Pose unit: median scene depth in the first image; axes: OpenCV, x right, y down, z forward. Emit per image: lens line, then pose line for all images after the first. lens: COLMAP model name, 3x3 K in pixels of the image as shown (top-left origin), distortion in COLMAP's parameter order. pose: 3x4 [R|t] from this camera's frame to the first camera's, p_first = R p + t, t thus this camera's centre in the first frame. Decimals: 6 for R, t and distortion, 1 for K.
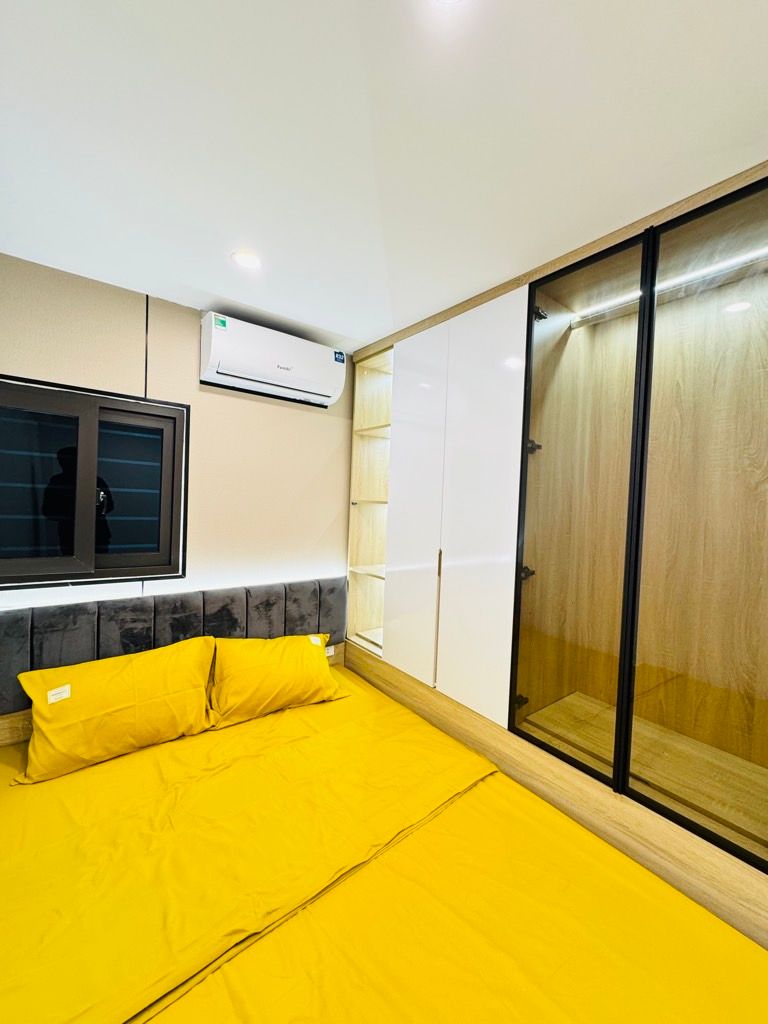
lens RADIAL K [[405.8, 0, 384.6], [0, 405.8, 512.3], [0, 0, 1]] dist [-0.003254, 0.000636]
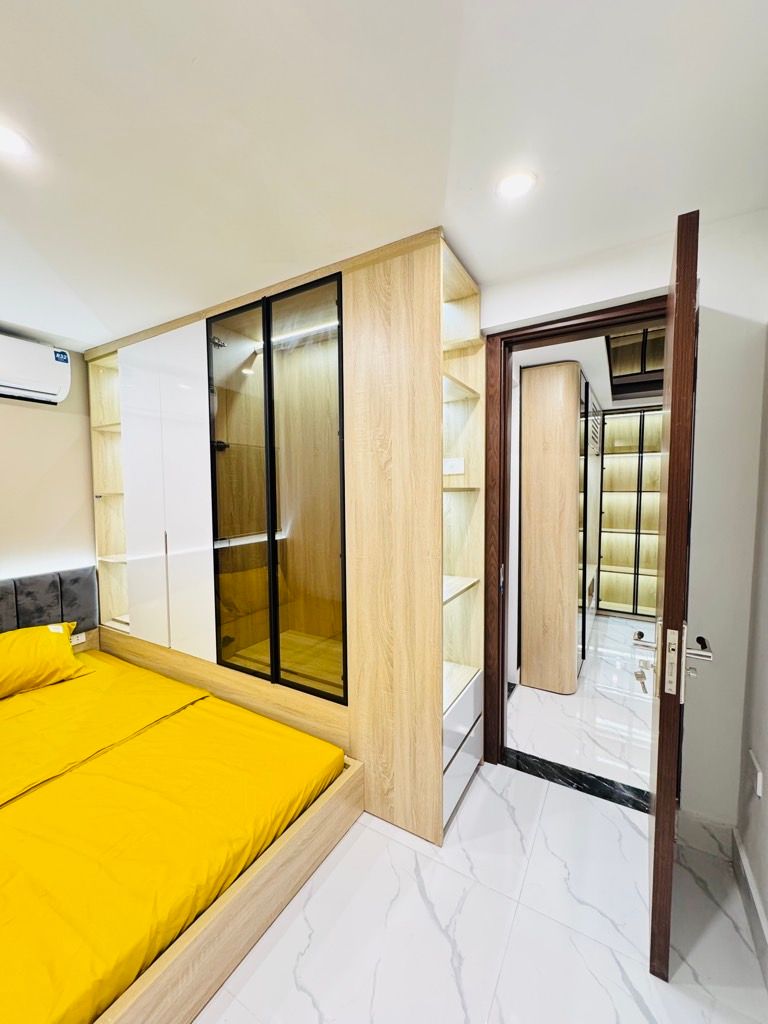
lens RADIAL K [[405.8, 0, 384.6], [0, 405.8, 512.3], [0, 0, 1]] dist [-0.003254, 0.000636]
pose [[0.926504, -0.065874, 0.370475, 0.284703], [0.054703, 0.997677, 0.040592, 0.021840], [-0.372288, -0.017342, 0.927955, -0.324629]]
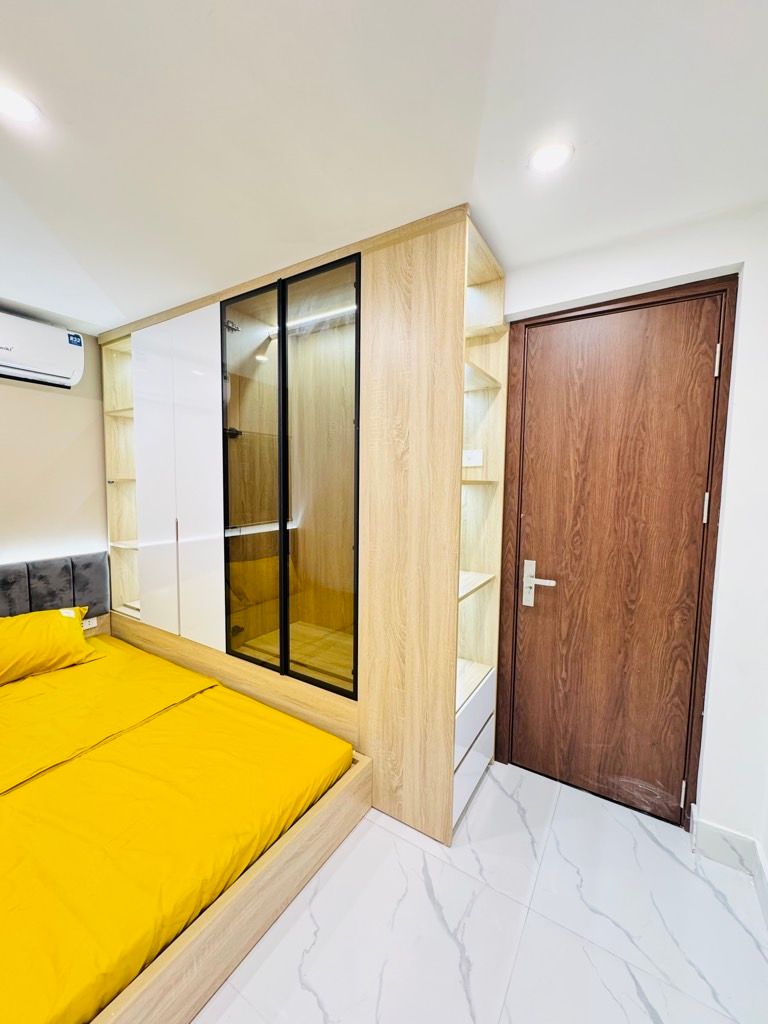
lens RADIAL K [[405.8, 0, 384.6], [0, 405.8, 512.3], [0, 0, 1]] dist [-0.003254, 0.000636]
pose [[0.936520, -0.052083, 0.346725, 0.284551], [0.033284, 0.997646, 0.059961, 0.021957], [-0.349031, -0.044614, 0.936048, -0.297873]]
